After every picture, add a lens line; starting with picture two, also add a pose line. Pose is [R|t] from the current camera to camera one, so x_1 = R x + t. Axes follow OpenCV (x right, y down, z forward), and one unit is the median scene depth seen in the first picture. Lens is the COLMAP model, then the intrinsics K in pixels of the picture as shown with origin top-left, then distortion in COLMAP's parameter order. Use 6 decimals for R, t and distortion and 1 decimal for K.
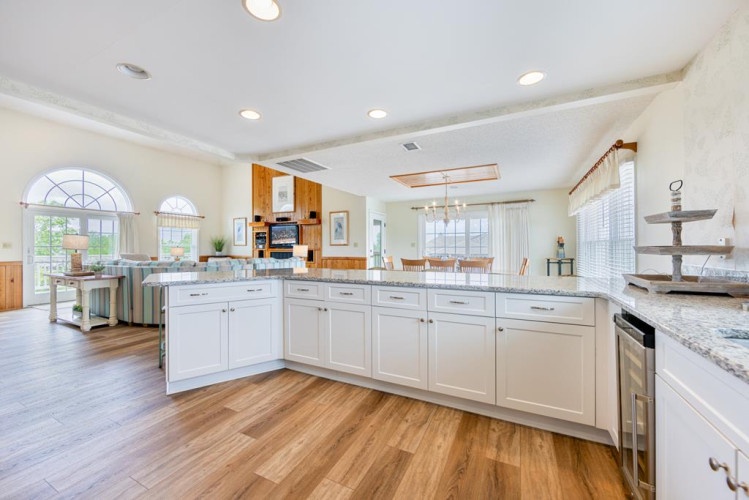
lens RADIAL K [[294.7, 0, 375.7], [0, 294.7, 247.8], [0, 0, 1]] dist [0.000075, -0.000031]
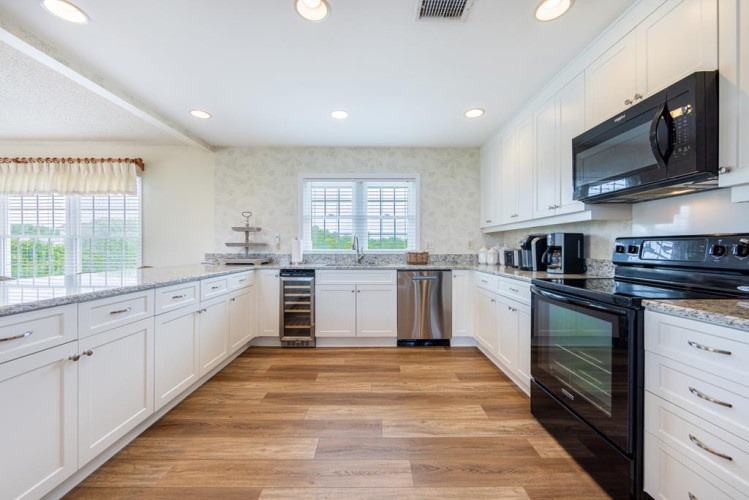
lens RADIAL K [[276.3, 0, 374.5], [0, 276.3, 250.0], [0, 0, 1]] dist [0.000403, 0.000093]
pose [[-0.435896, -0.006331, 0.899975, -1.106965], [-0.003026, 0.999980, 0.005569, 0.028592], [-0.899992, -0.000296, -0.435906, 1.000283]]
